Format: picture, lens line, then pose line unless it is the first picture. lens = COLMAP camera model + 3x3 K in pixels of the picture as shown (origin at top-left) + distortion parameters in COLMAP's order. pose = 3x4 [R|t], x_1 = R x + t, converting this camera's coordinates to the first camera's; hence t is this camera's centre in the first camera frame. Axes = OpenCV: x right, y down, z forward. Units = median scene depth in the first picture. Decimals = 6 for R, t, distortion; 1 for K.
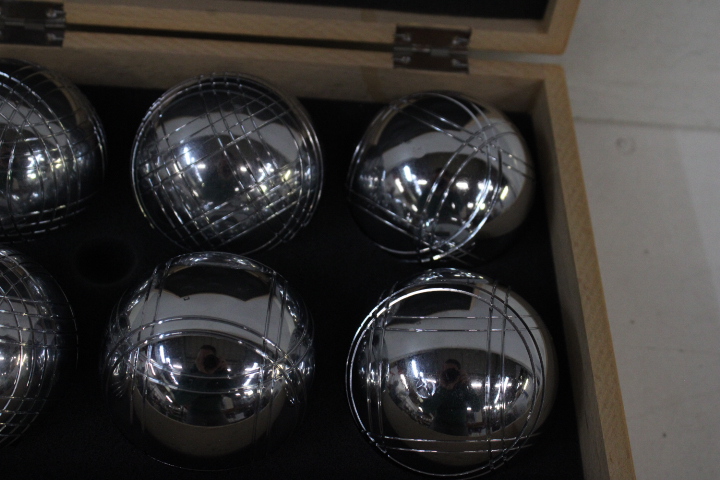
lens RADIAL K [[973.3, 0, 356.8], [0, 973.3, 236.2], [0, 0, 1]] dist [-0.047132, 0.000000]
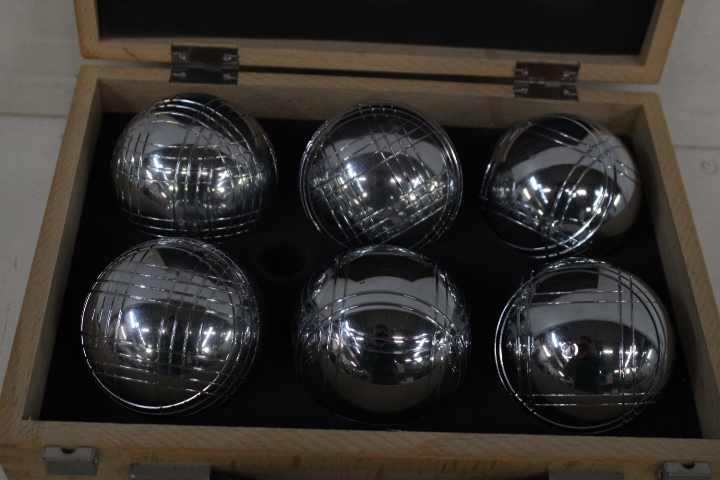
lens RADIAL K [[973.3, 0, 362.4], [0, 973.3, 245.2], [0, 0, 1]] dist [-0.047132, 0.000000]
pose [[0.999270, -0.018803, -0.033242, -0.119486], [0.016573, 0.997673, -0.066131, 0.085778], [0.034408, 0.065532, 0.997257, -0.178329]]
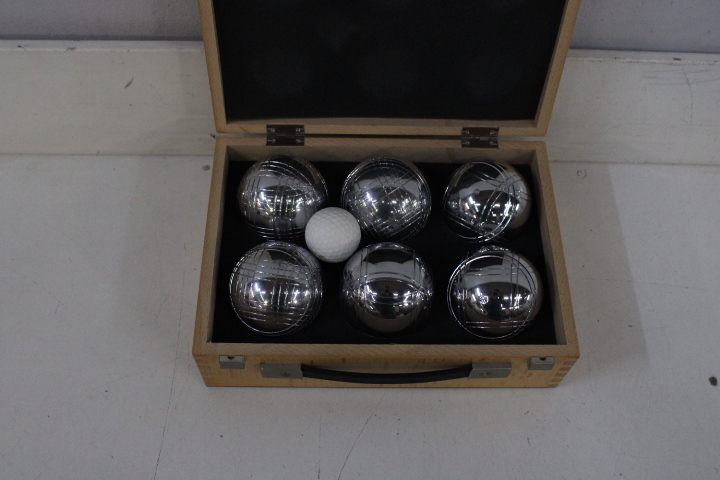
lens RADIAL K [[747.9, 0, 359.0], [0, 747.9, 237.7], [0, 0, 1]] dist [-0.092676, 0.000000]
pose [[0.996600, -0.034444, -0.074852, -0.073172], [0.038497, 0.997831, 0.053393, -0.081250], [0.072850, -0.056093, 0.995764, -0.650073]]
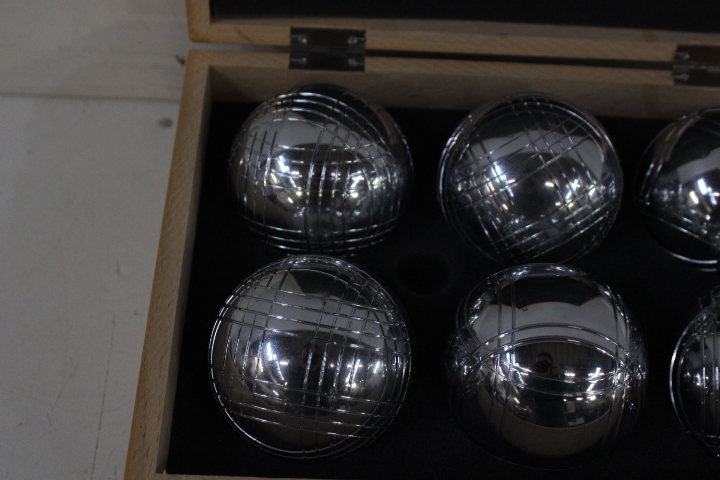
lens RADIAL K [[973.3, 0, 358.3], [0, 973.3, 235.0], [0, 0, 1]] dist [-0.047132, 0.000000]
pose [[0.997642, -0.013790, -0.067228, -0.252102], [0.012972, 0.999837, -0.012592, -0.003775], [0.067390, 0.011690, 0.997658, -0.062142]]
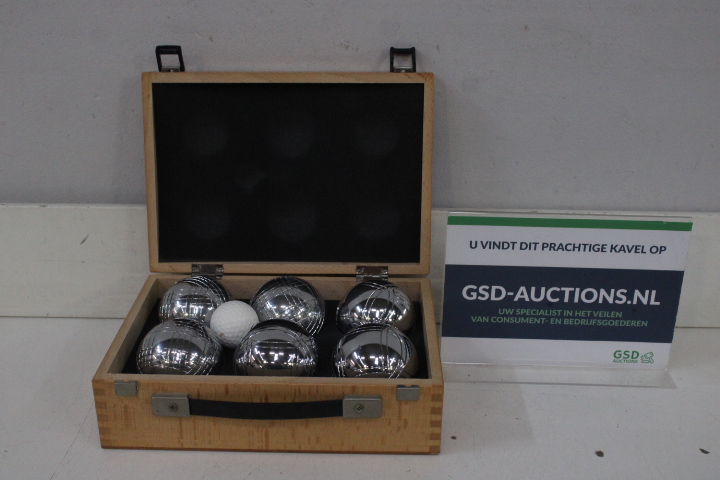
lens RADIAL K [[857.0, 0, 346.4], [0, 857.0, 237.8], [0, 0, 1]] dist [-0.052050, 0.000000]
pose [[0.993028, -0.086650, -0.079919, 0.209158], [0.028177, 0.832811, -0.552839, 0.981716], [0.114461, 0.546733, 0.829447, -0.887331]]
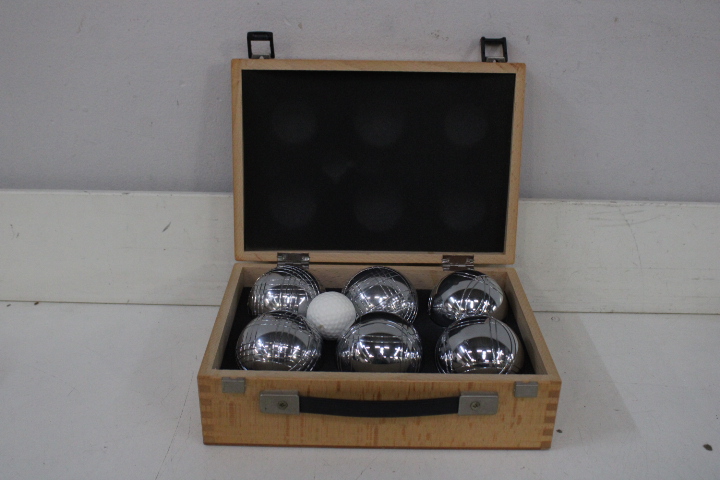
lens RADIAL K [[747.9, 0, 353.3], [0, 747.9, 233.9], [0, 0, 1]] dist [-0.092676, 0.000000]
pose [[0.995170, -0.079759, -0.057232, -0.076003], [0.036890, 0.844109, -0.534901, 0.790887], [0.090973, 0.530206, 0.842974, -0.681967]]
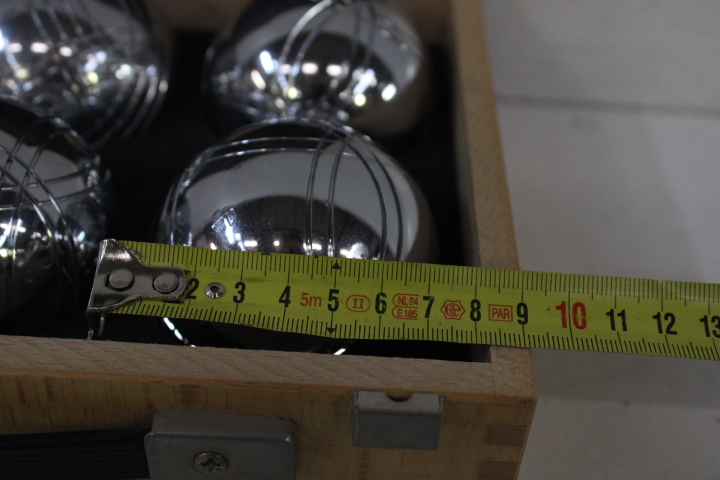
lens RADIAL K [[973.3, 0, 347.5], [0, 973.3, 235.3], [0, 0, 1]] dist [-0.047132, 0.000000]
pose [[0.996185, -0.023203, -0.084128, 0.185600], [-0.002060, 0.957486, -0.288474, 0.312788], [0.087244, 0.287546, 0.953785, 0.274399]]
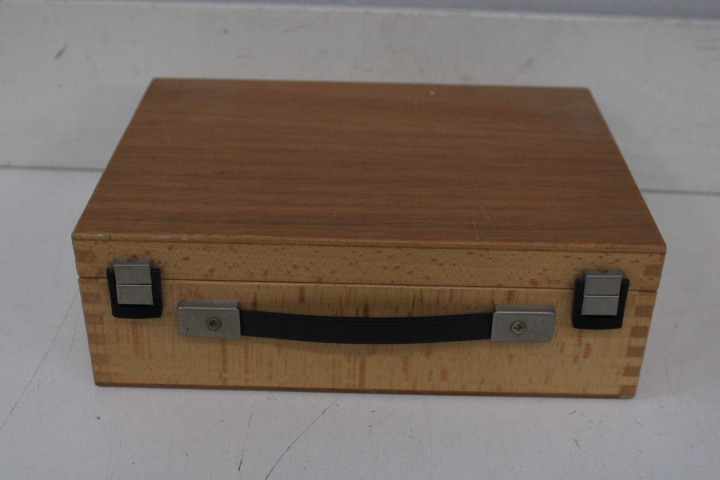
lens RADIAL K [[973.3, 0, 359.9], [0, 973.3, 236.9], [0, 0, 1]] dist [-0.047132, 0.000000]
pose [[0.995127, -0.065720, -0.073501, -0.045851], [0.027344, 0.900175, -0.434670, 0.718704], [0.094731, 0.430542, 0.897585, -0.386553]]
